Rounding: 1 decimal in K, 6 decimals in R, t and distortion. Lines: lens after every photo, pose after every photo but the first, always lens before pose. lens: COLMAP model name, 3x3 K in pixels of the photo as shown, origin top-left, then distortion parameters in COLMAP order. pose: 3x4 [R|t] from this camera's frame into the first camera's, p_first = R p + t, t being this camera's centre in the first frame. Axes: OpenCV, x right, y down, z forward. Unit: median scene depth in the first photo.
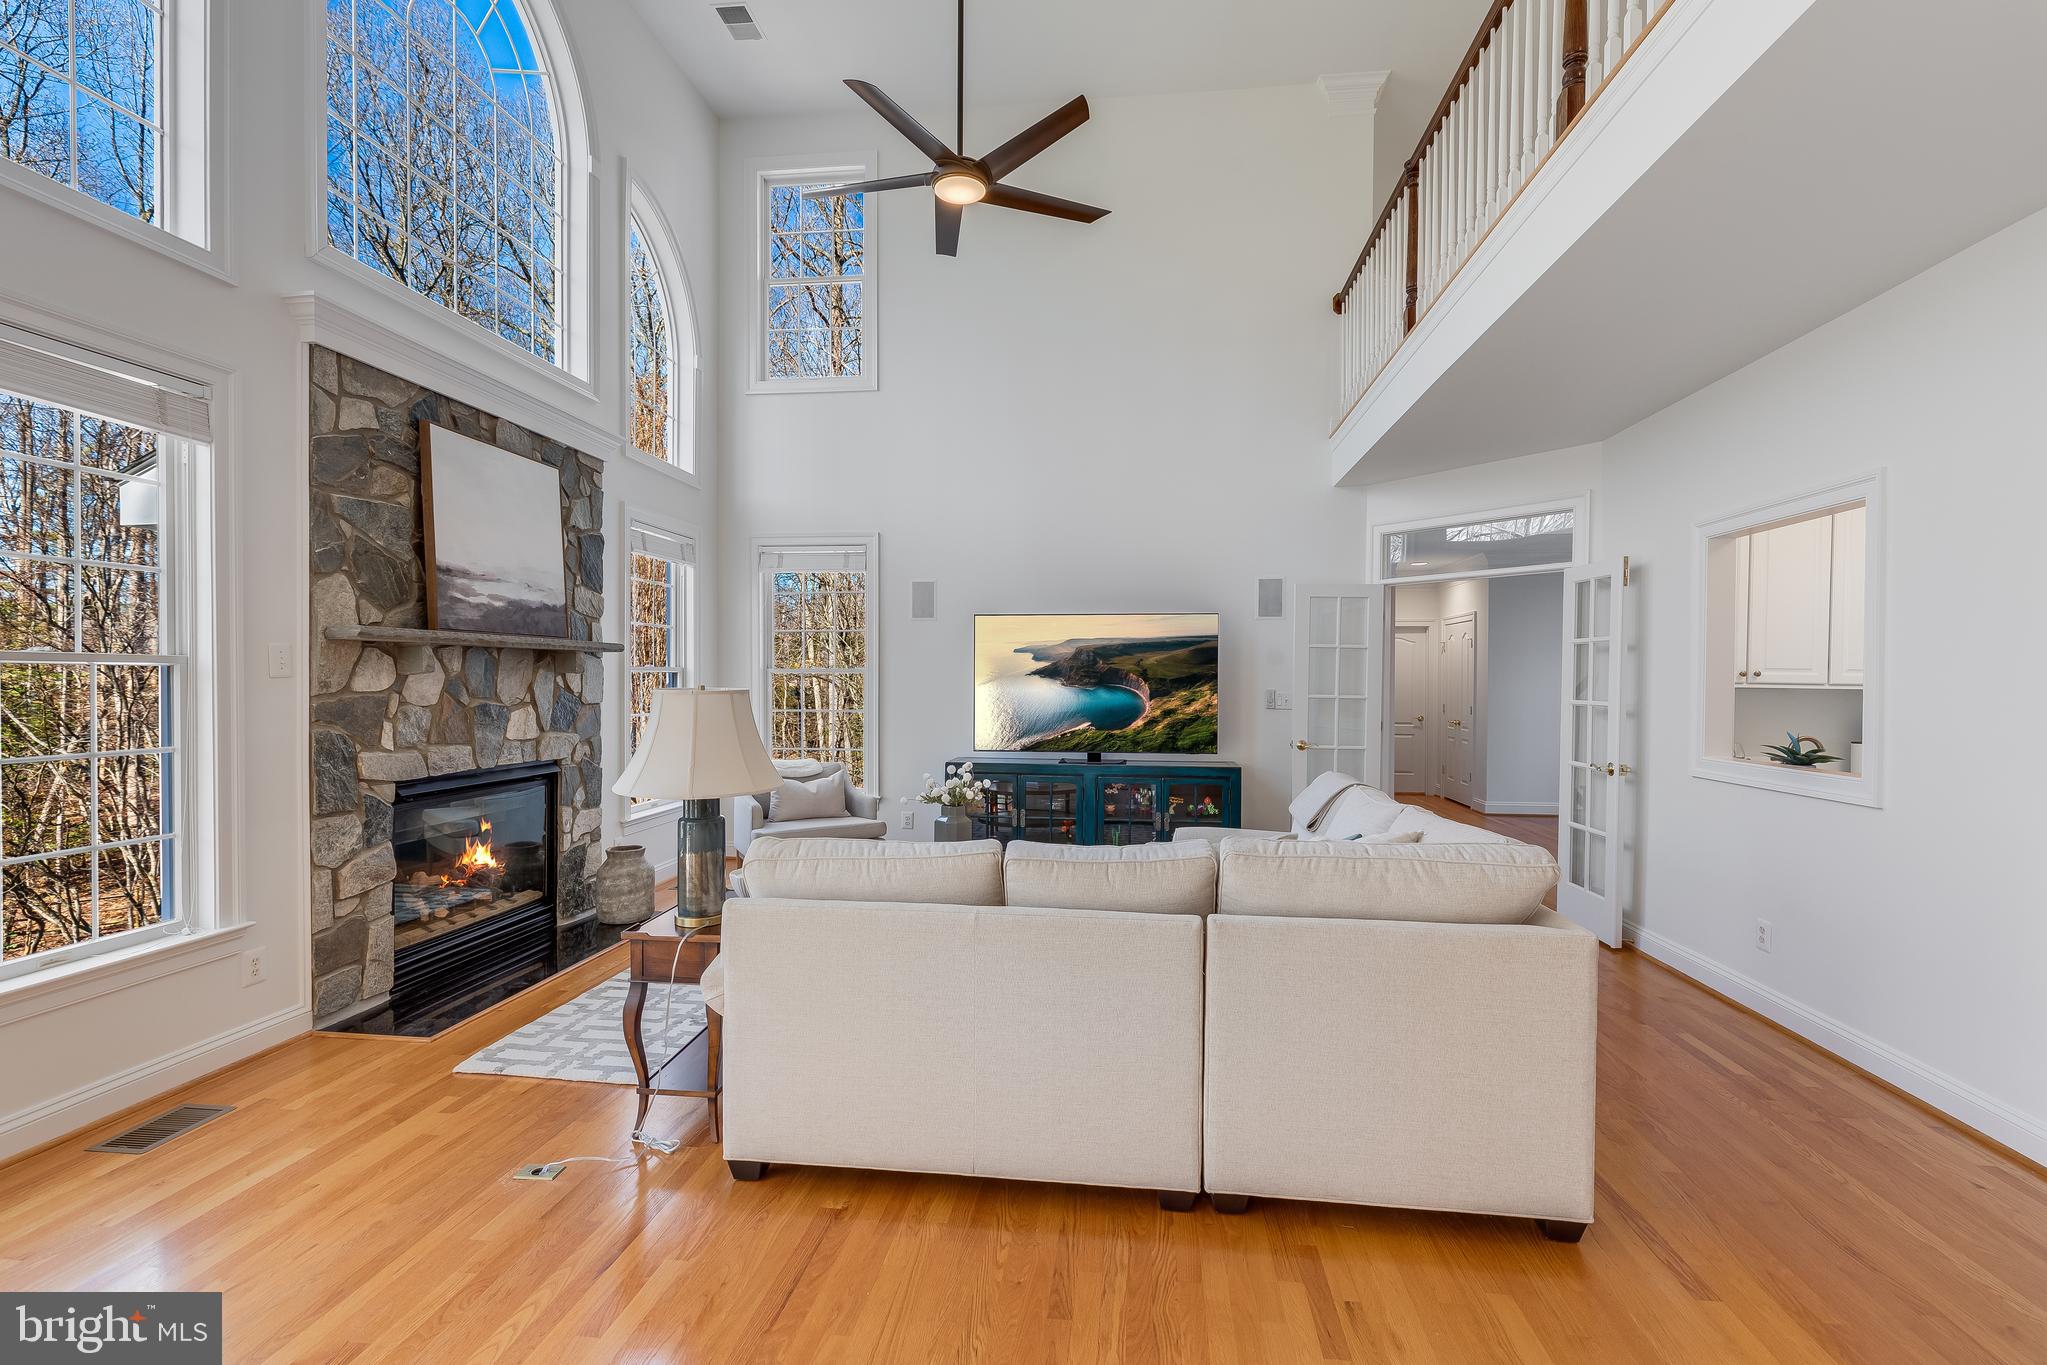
lens RADIAL K [[935.1, 0, 1025.7], [0, 935.1, 695.3], [0, 0, 1]] dist [0.000731, -0.000676]
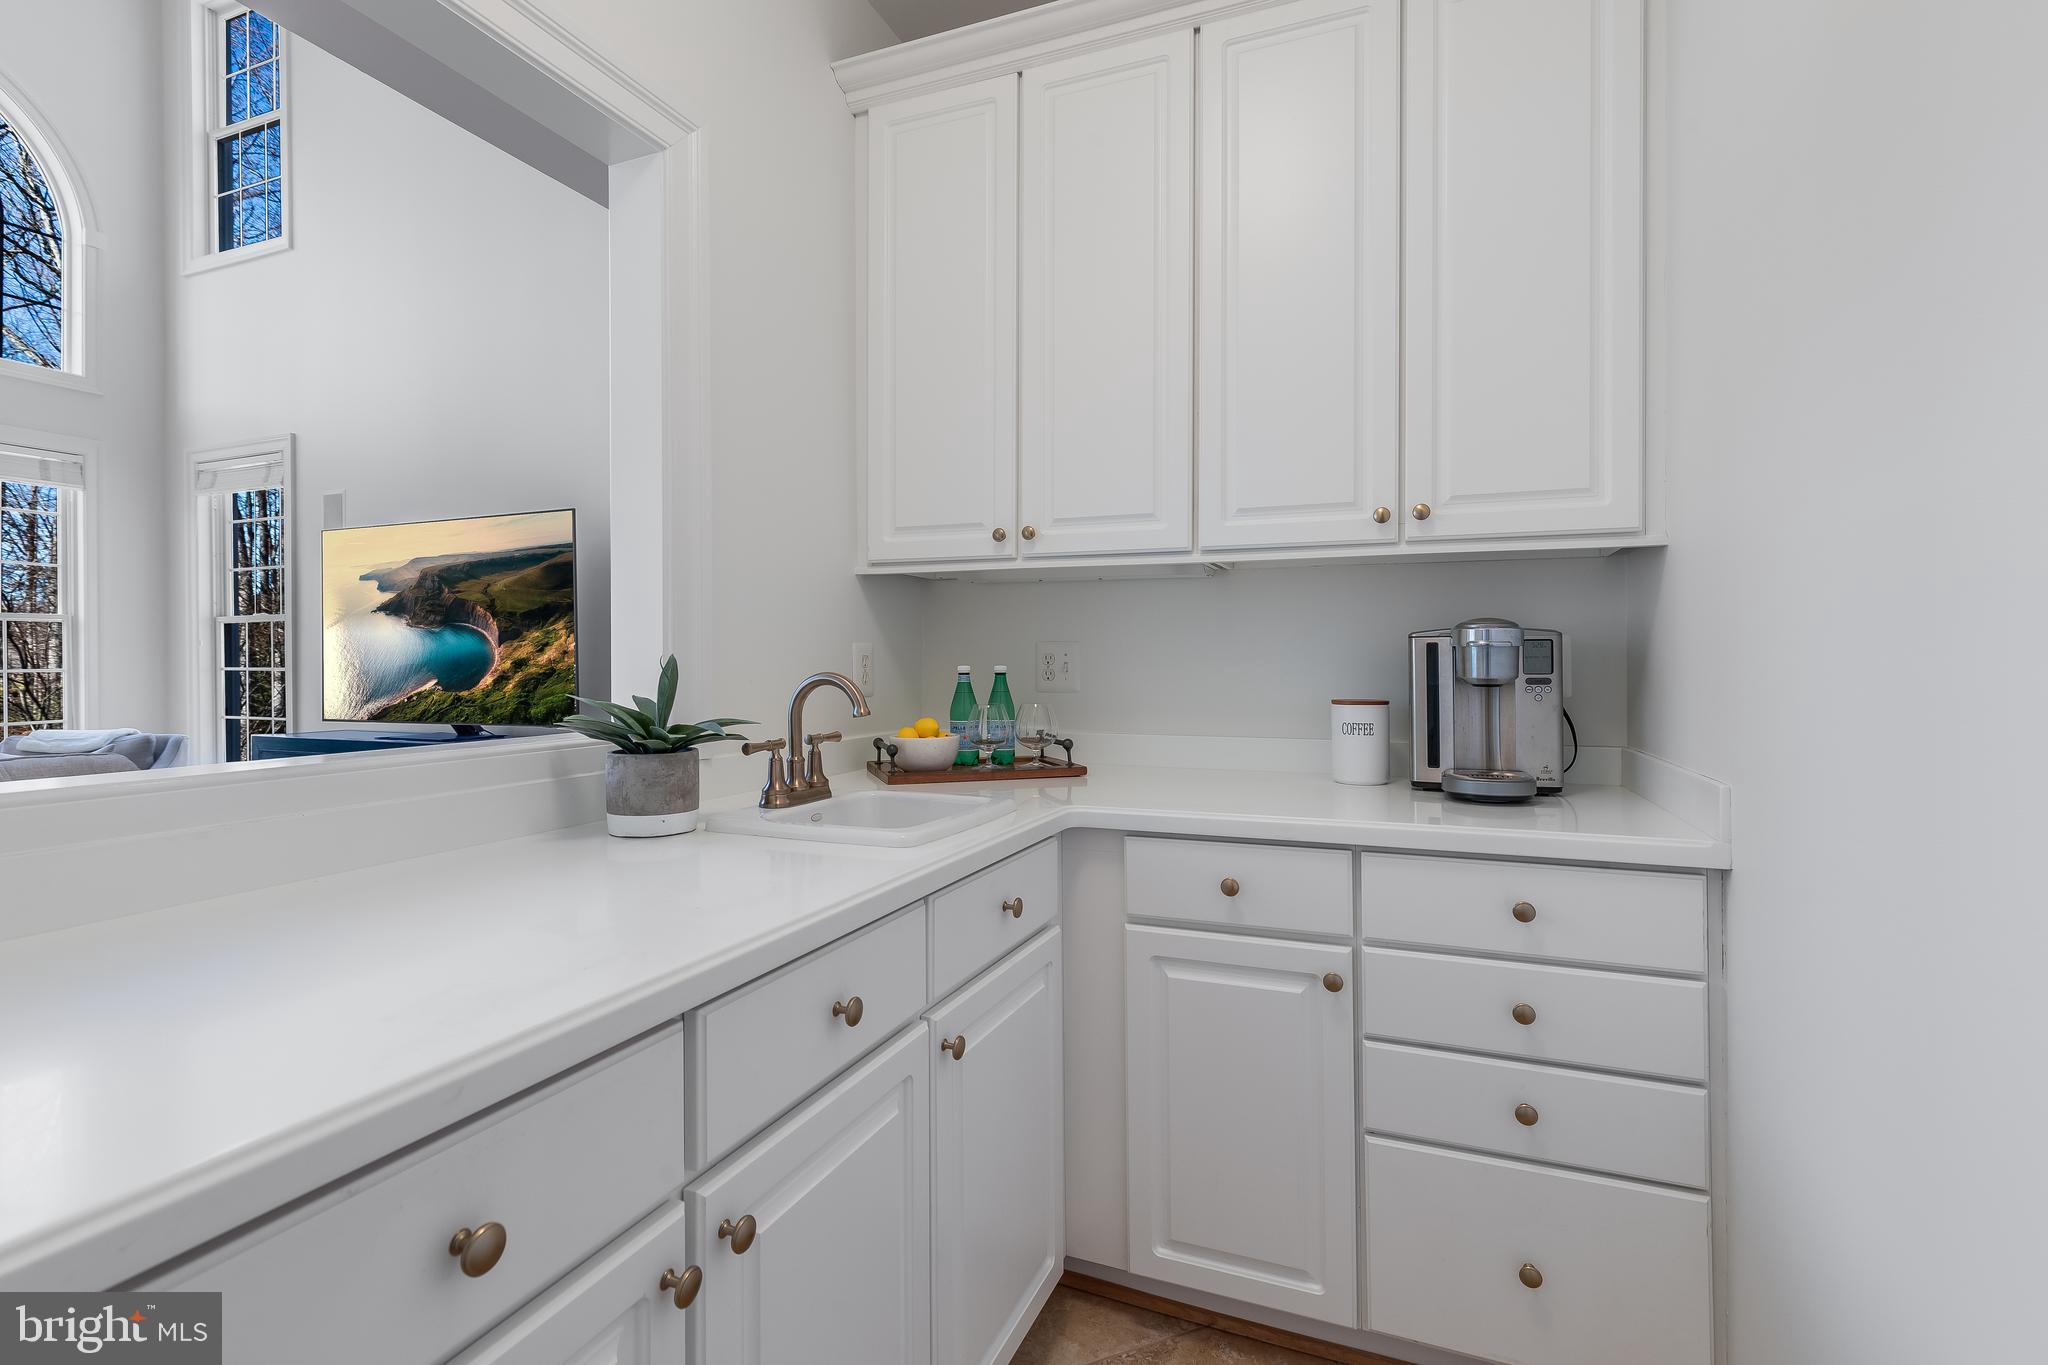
lens RADIAL K [[935.6, 0, 1024.5], [0, 935.6, 666.5], [0, 0, 1]] dist [0.000731, -0.000676]
pose [[0.959512, -0.005646, -0.281612, 0.674836], [0.002434, 0.999928, -0.011753, 0.028595], [0.281658, 0.010591, 0.959456, 0.469028]]
